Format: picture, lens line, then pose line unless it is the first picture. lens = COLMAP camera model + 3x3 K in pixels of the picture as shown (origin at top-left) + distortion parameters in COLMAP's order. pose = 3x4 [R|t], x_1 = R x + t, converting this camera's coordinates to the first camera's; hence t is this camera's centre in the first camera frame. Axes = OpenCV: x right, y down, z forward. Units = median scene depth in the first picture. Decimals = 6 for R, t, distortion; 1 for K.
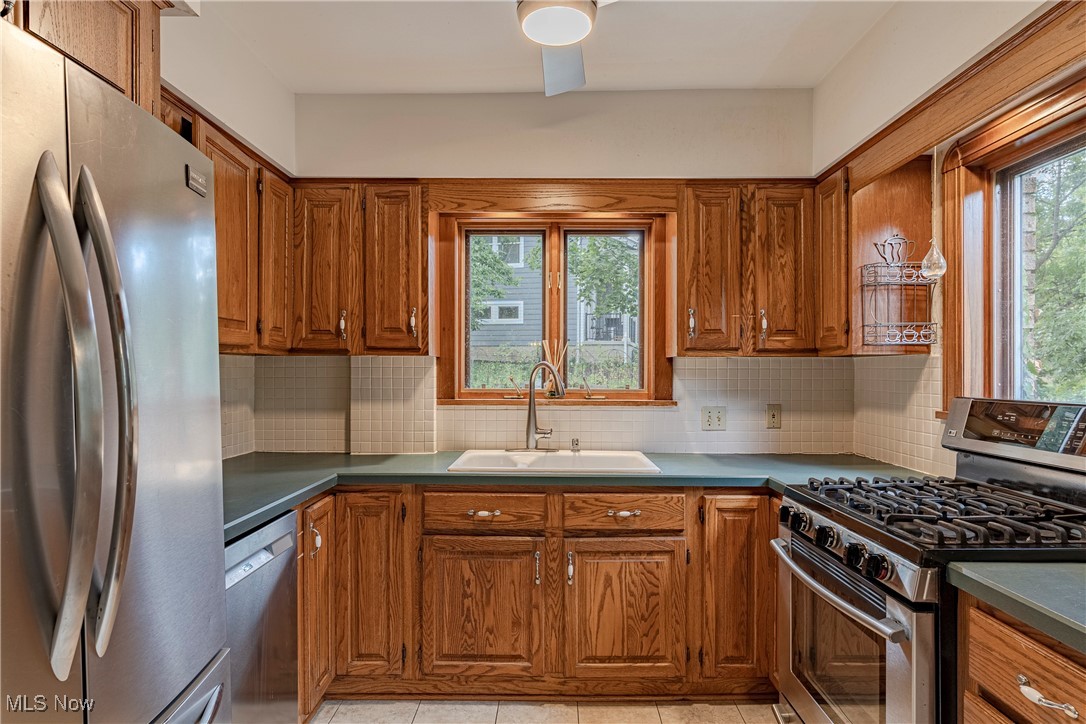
lens RADIAL K [[615.3, 0, 553.1], [0, 615.3, 375.1], [0, 0, 1]] dist [-0.003019, 0.001209]
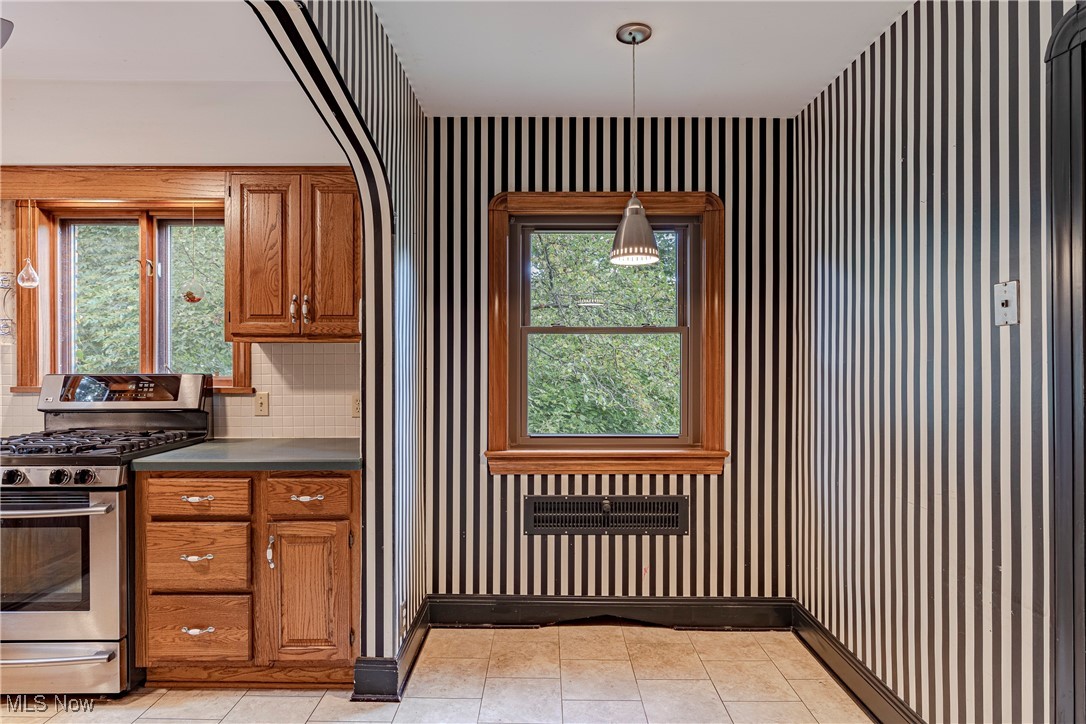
lens RADIAL K [[596.9, 0, 543.0], [0, 596.9, 359.2], [0, 0, 1]] dist [-0.003419, -0.000555]
pose [[0.002437, -0.001668, 0.999996, -0.617813], [0.006680, 0.999976, 0.001652, 0.005506], [-0.999975, 0.006676, 0.002448, -0.126102]]
